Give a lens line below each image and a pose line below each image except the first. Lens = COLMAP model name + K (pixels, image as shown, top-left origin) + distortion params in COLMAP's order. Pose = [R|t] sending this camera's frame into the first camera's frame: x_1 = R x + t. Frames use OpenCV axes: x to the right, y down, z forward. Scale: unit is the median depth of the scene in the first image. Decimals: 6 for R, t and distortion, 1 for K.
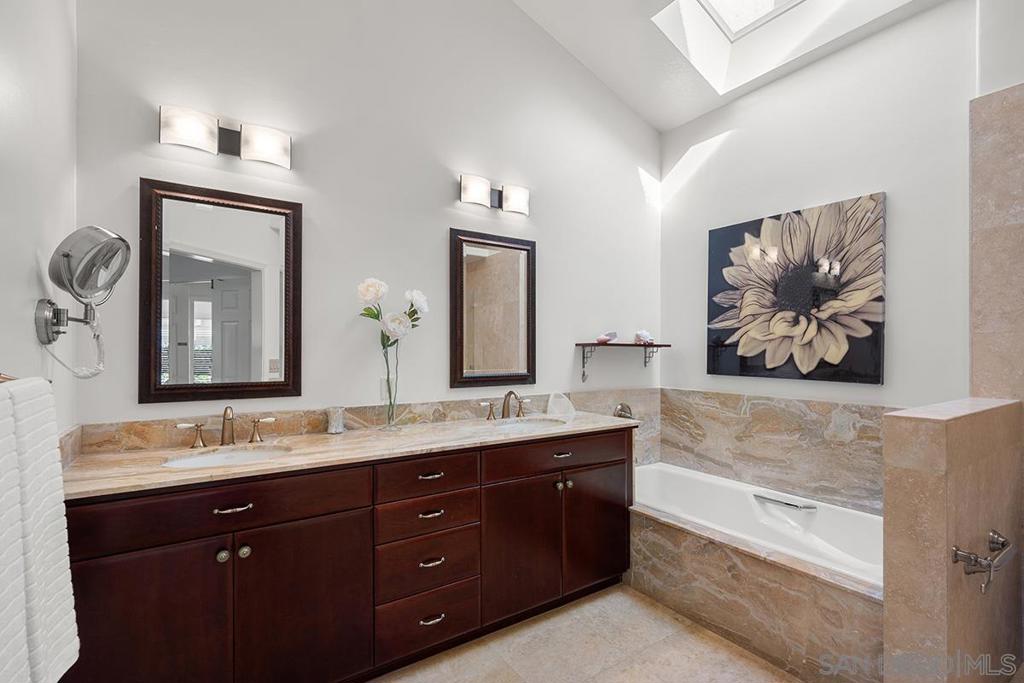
lens RADIAL K [[472.2, 0, 511.4], [0, 472.2, 345.6], [0, 0, 1]] dist [0.001081, -0.000310]
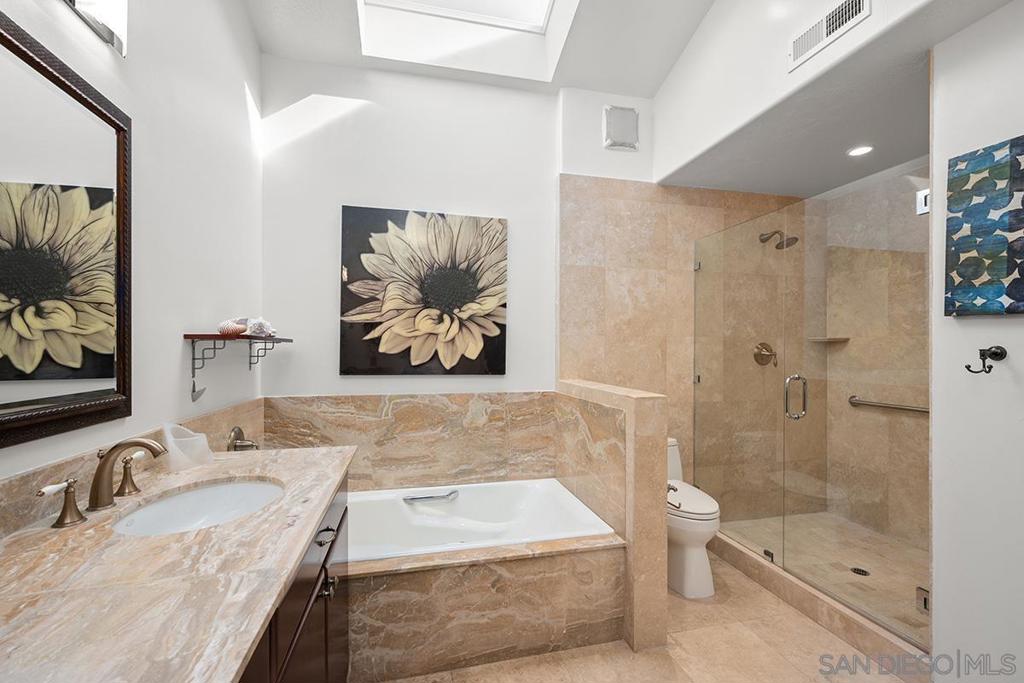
lens RADIAL K [[434.6, 0, 513.0], [0, 434.6, 348.0], [0, 0, 1]] dist [-0.001674, -0.000088]
pose [[0.342070, -0.000207, 0.939674, -0.250946], [-0.010385, 0.999938, 0.004001, 0.006415], [-0.939617, -0.011127, 0.342047, 0.532766]]
